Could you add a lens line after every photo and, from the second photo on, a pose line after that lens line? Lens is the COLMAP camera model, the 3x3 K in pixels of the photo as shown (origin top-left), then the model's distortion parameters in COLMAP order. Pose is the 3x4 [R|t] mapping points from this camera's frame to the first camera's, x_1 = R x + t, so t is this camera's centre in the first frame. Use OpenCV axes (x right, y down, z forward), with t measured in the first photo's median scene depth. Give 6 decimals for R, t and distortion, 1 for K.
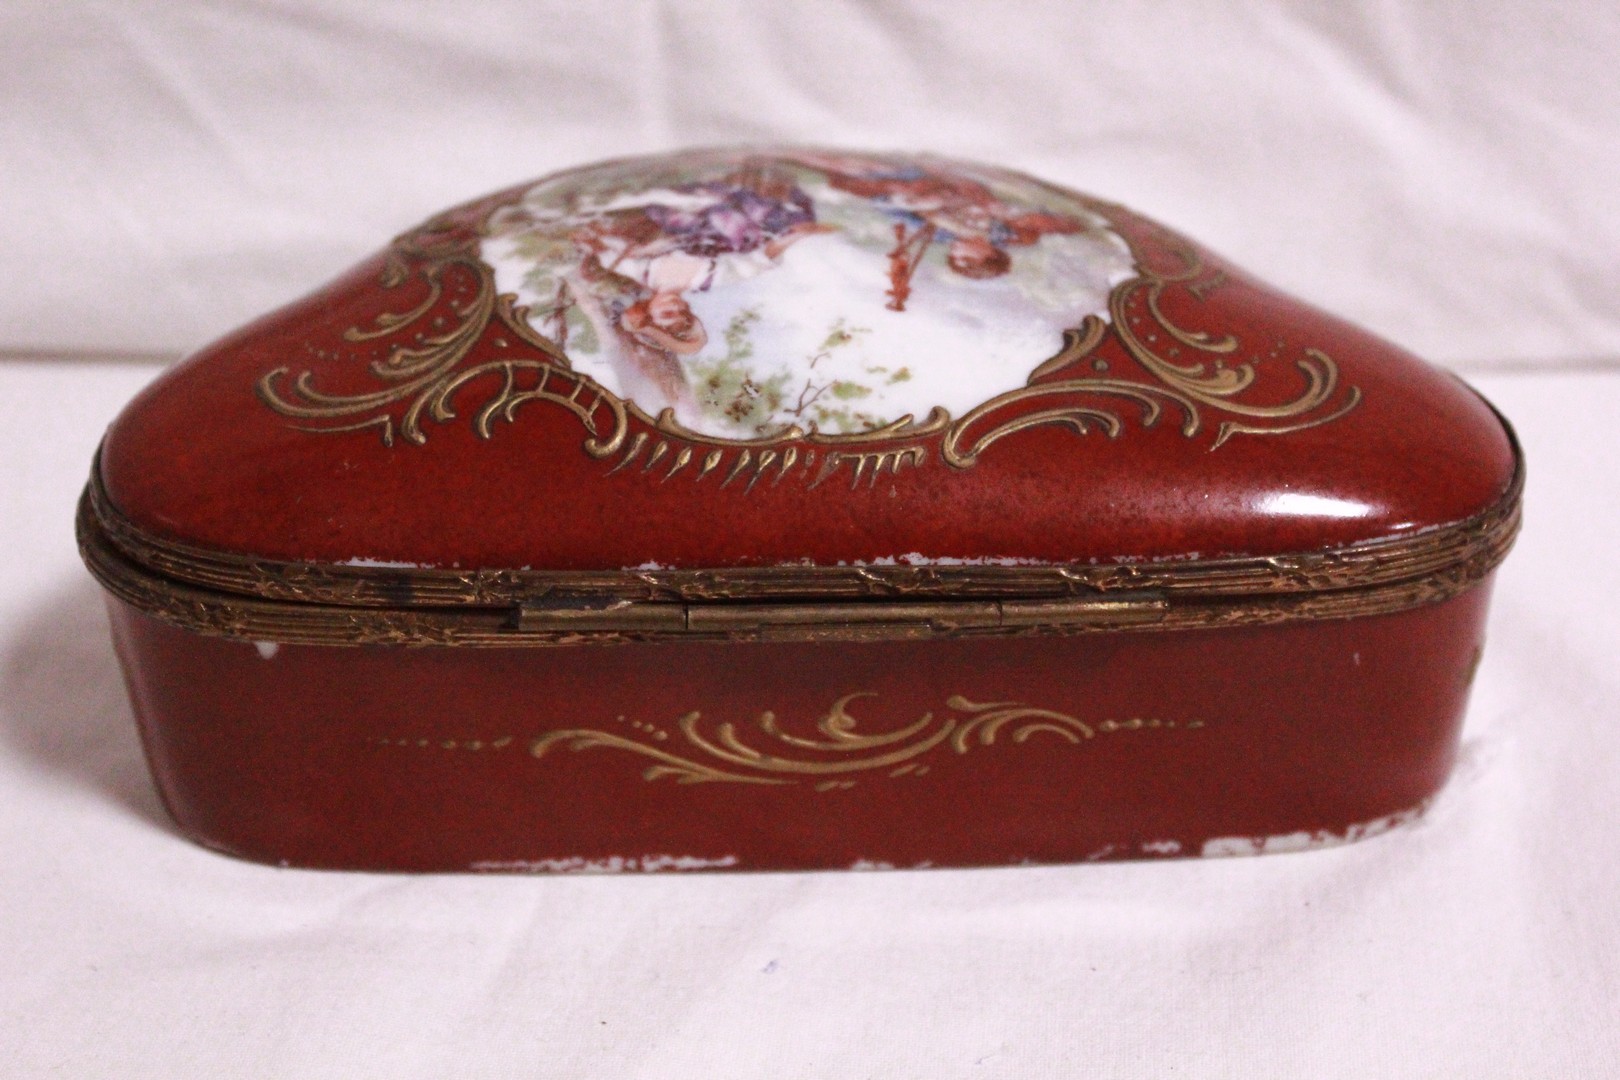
lens RADIAL K [[2951.5, 0, 810.0], [0, 2951.5, 540.0], [0, 0, 1]] dist [-0.020348, -0.002998]
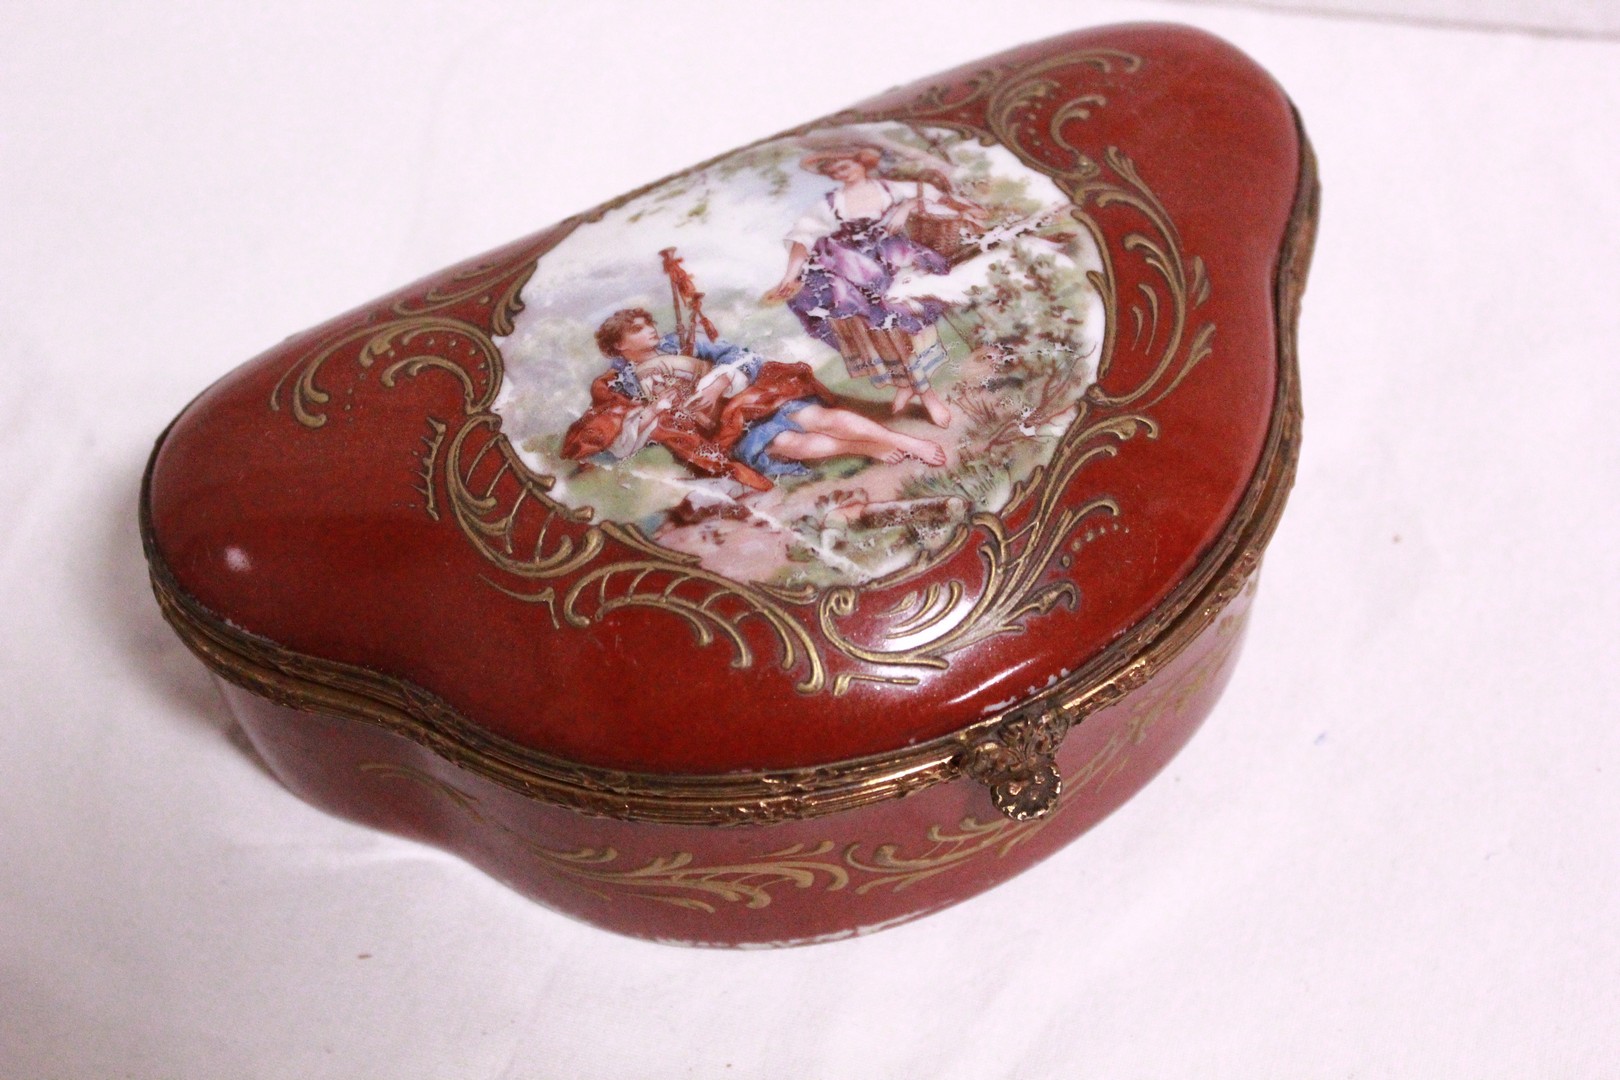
lens RADIAL K [[2951.5, 0, 810.0], [0, 2951.5, 540.0], [0, 0, 1]] dist [-0.020348, -0.002998]
pose [[-0.910159, 0.362817, -0.199937, 0.238072], [-0.153123, 0.153811, 0.976164, -1.137595], [0.384921, 0.919079, -0.084437, 1.194120]]
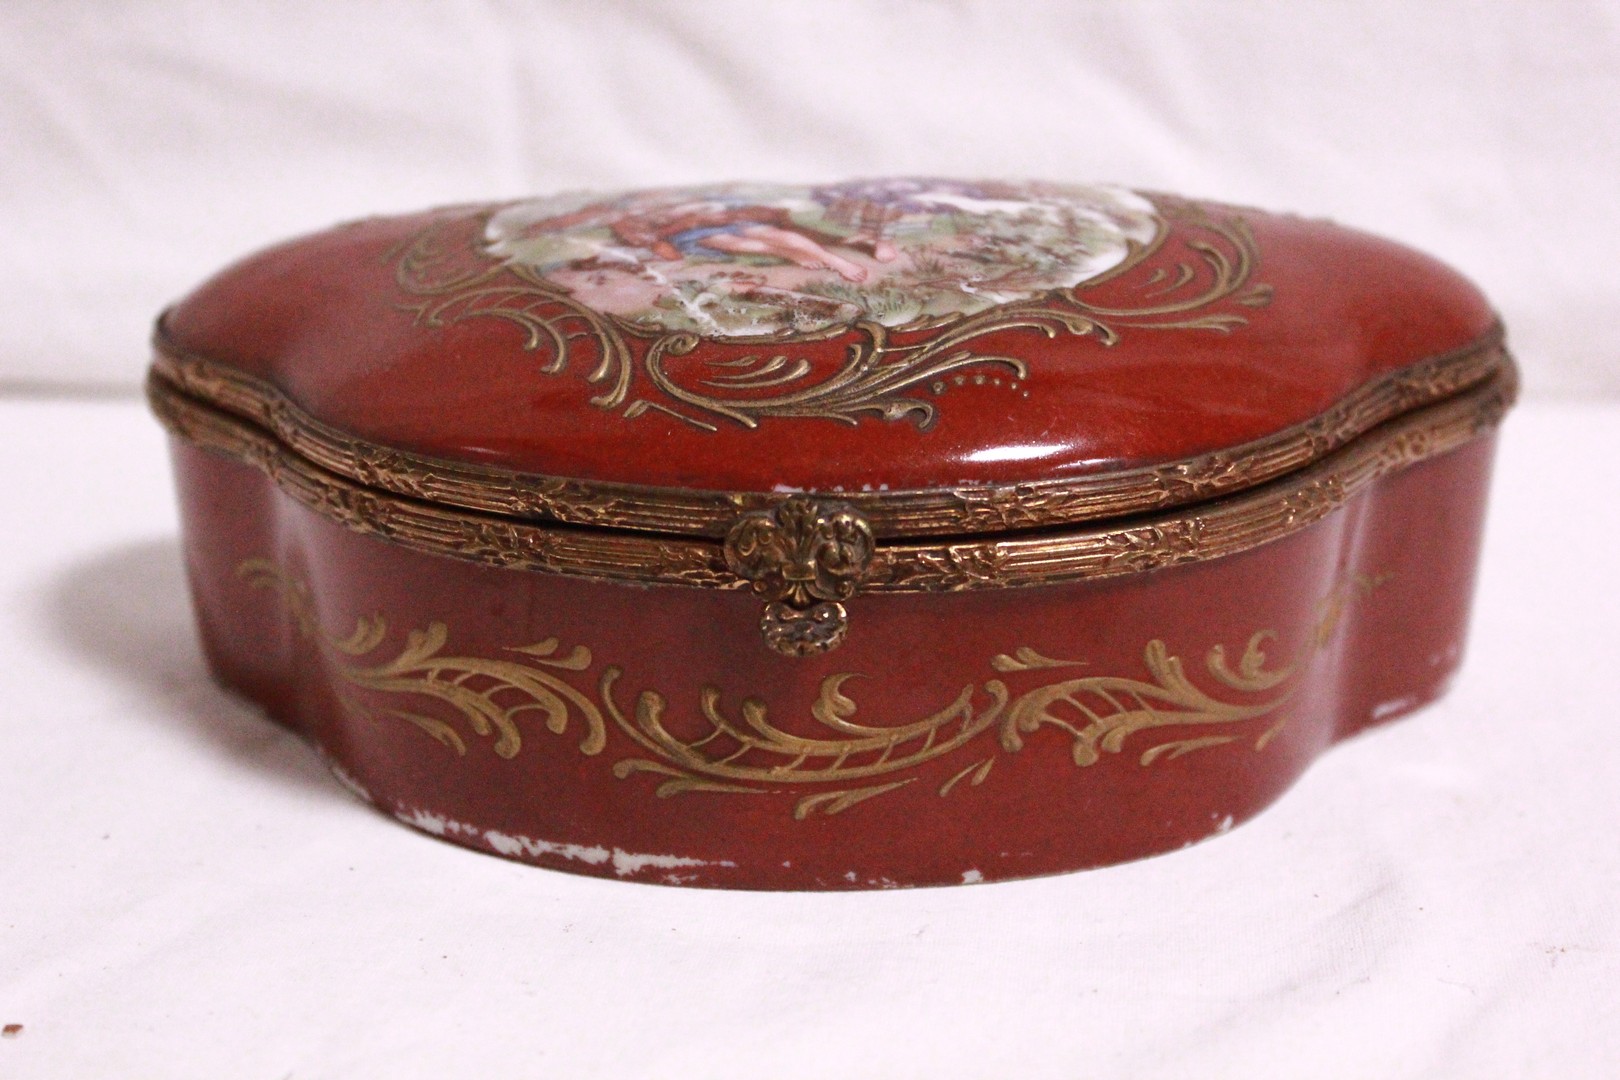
lens RADIAL K [[2951.5, 0, 810.0], [0, 2951.5, 540.0], [0, 0, 1]] dist [-0.020348, -0.002998]
pose [[-0.996956, -0.021628, 0.074903, -0.074932], [0.042970, 0.649212, 0.759393, -0.790556], [-0.065052, 0.760300, -0.646306, 1.757443]]
